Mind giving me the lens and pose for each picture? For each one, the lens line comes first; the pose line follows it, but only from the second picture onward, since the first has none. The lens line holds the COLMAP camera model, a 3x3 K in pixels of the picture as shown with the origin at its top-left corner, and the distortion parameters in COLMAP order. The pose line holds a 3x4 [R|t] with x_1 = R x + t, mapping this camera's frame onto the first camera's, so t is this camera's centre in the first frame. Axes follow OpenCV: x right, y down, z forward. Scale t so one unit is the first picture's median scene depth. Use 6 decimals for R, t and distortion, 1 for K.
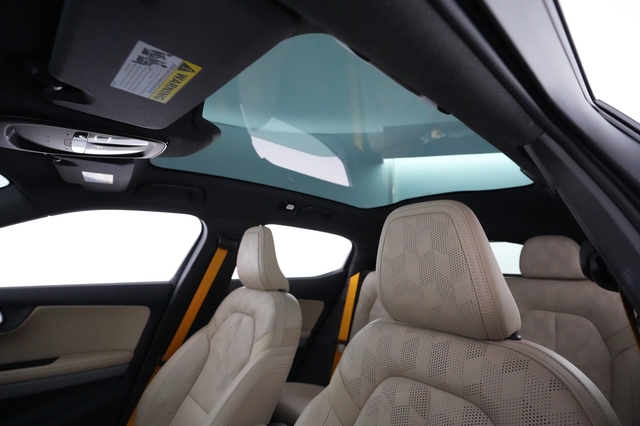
lens RADIAL K [[310.0, 0, 317.7], [0, 310.0, 210.9], [0, 0, 1]] dist [0.002202, 0.001295]
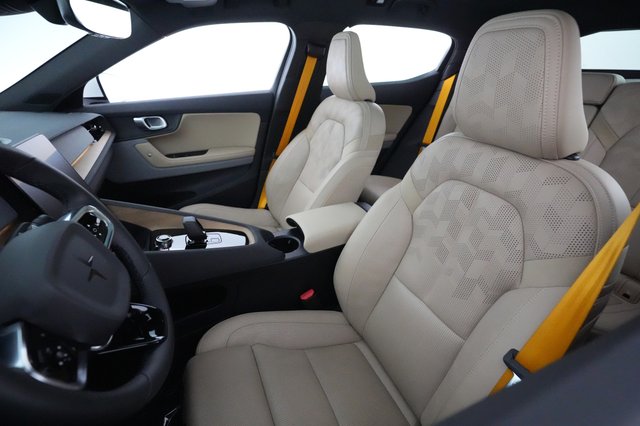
lens RADIAL K [[310.0, 0, 320.5], [0, 310.0, 212.9], [0, 0, 1]] dist [0.002202, 0.001295]
pose [[0.962121, 0.092989, -0.256275, 0.037847], [0.078970, 0.804671, 0.588446, -0.079359], [0.260936, -0.586394, 0.766847, -0.100631]]
